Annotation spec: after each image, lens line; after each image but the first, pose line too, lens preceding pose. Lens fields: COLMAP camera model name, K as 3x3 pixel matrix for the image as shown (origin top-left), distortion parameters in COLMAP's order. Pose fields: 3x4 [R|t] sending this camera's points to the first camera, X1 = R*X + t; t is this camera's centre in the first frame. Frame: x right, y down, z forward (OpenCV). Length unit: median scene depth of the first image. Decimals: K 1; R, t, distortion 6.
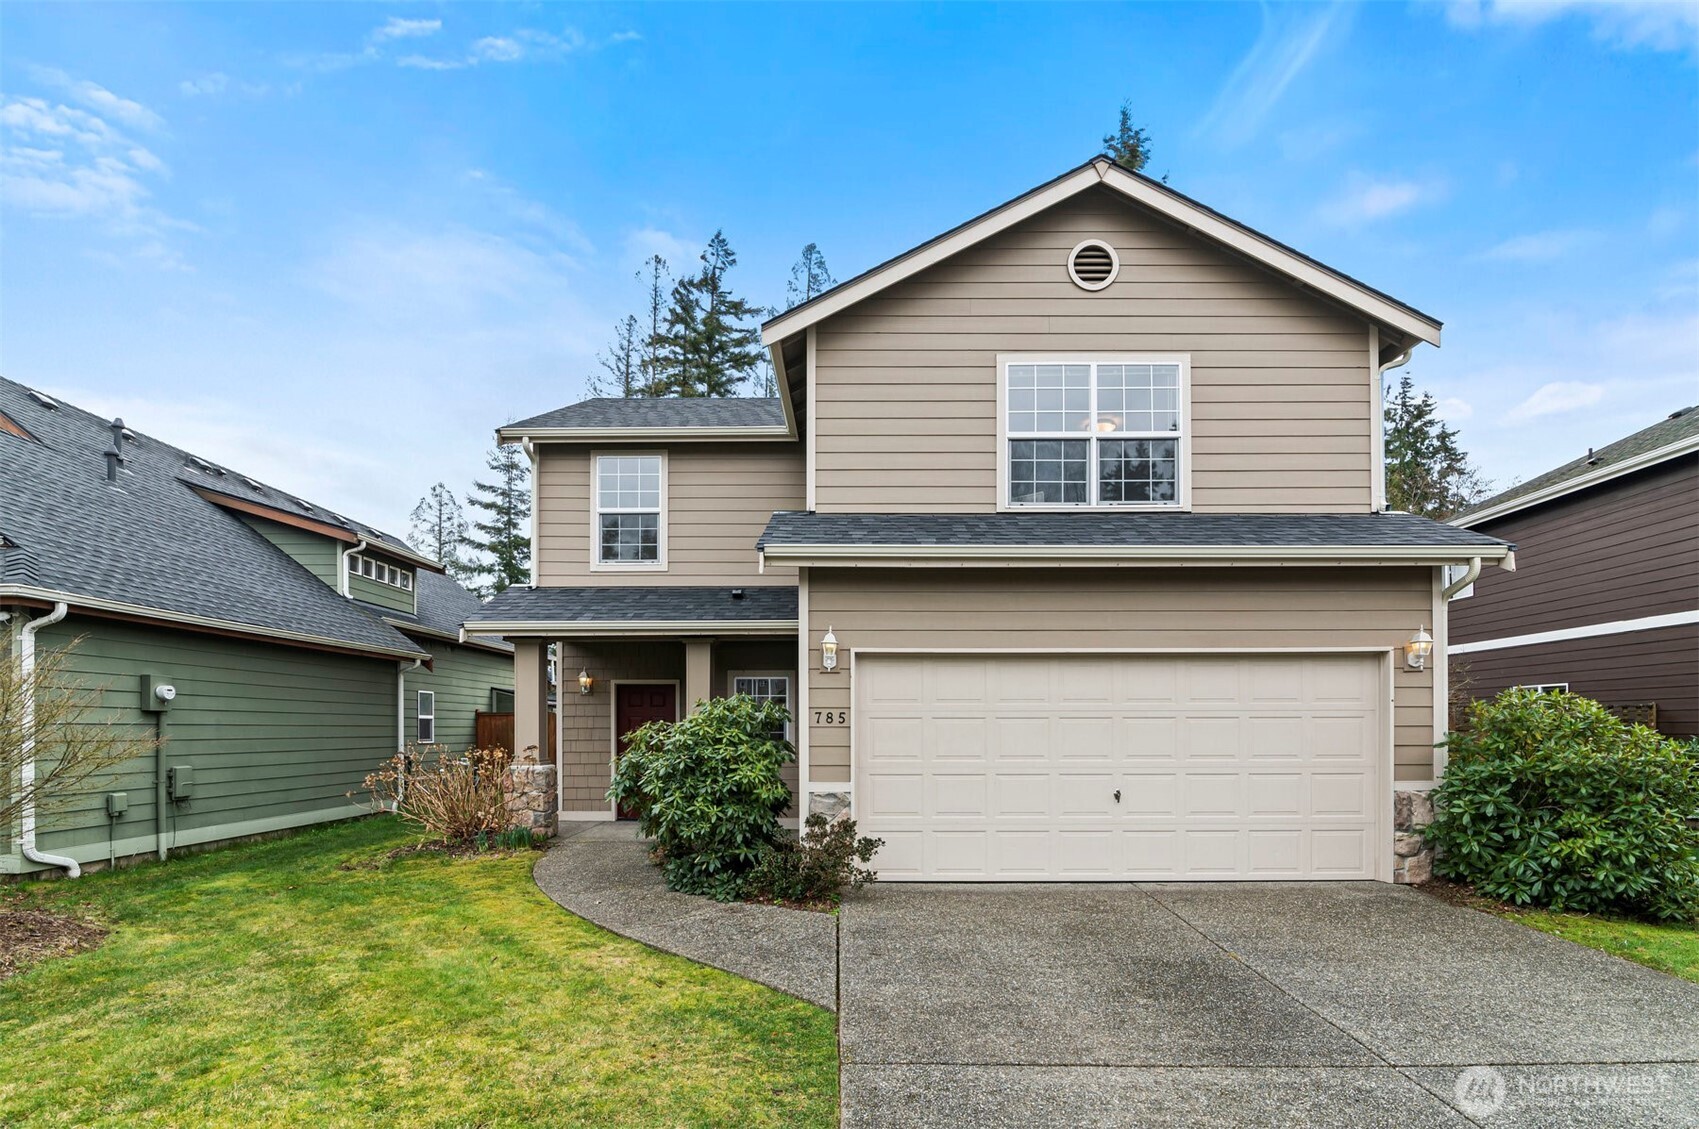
lens RADIAL K [[808.7, 0, 849.7], [0, 808.7, 618.1], [0, 0, 1]] dist [-0.009063, -0.000016]
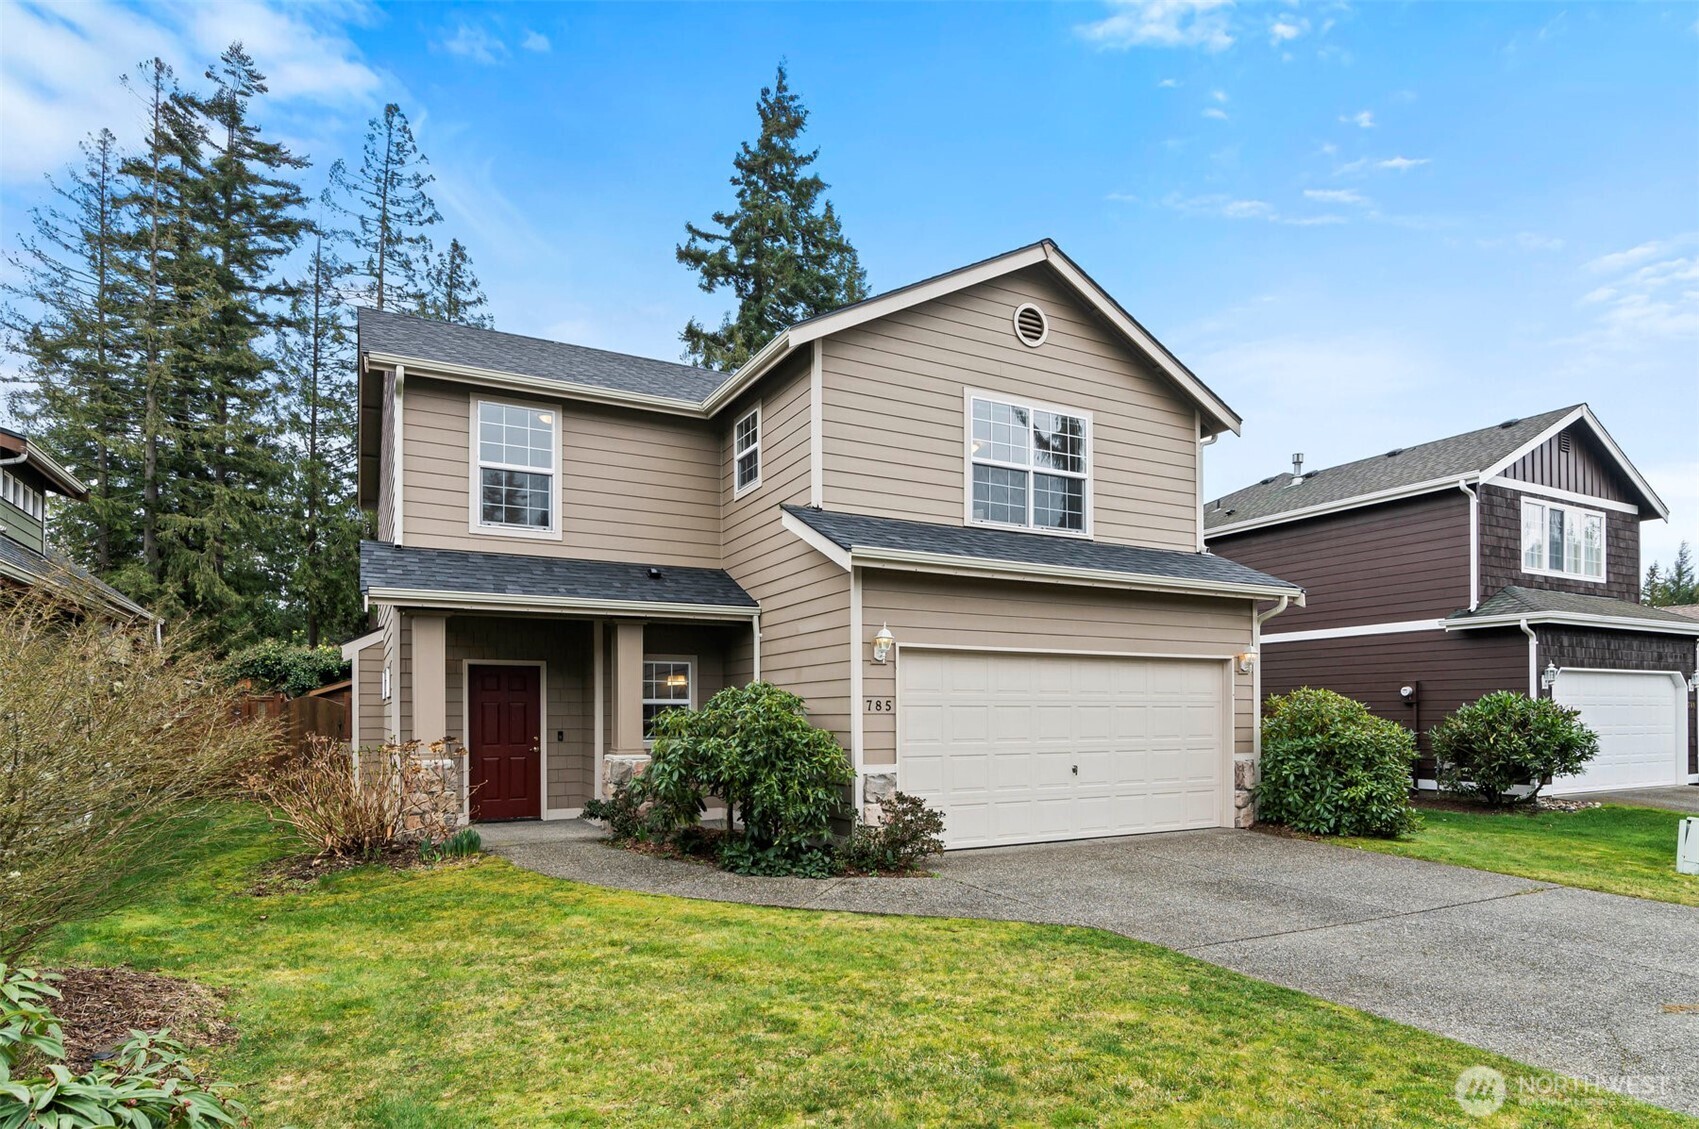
lens RADIAL K [[918.6, 0, 849.5], [0, 918.6, 564.5], [0, 0, 1]] dist [0.015610, -0.029917]
pose [[0.881307, 0.075163, 0.466528, -0.561941], [-0.061895, 0.997124, -0.043724, -0.009113], [-0.468473, 0.009658, 0.883425, -0.073713]]
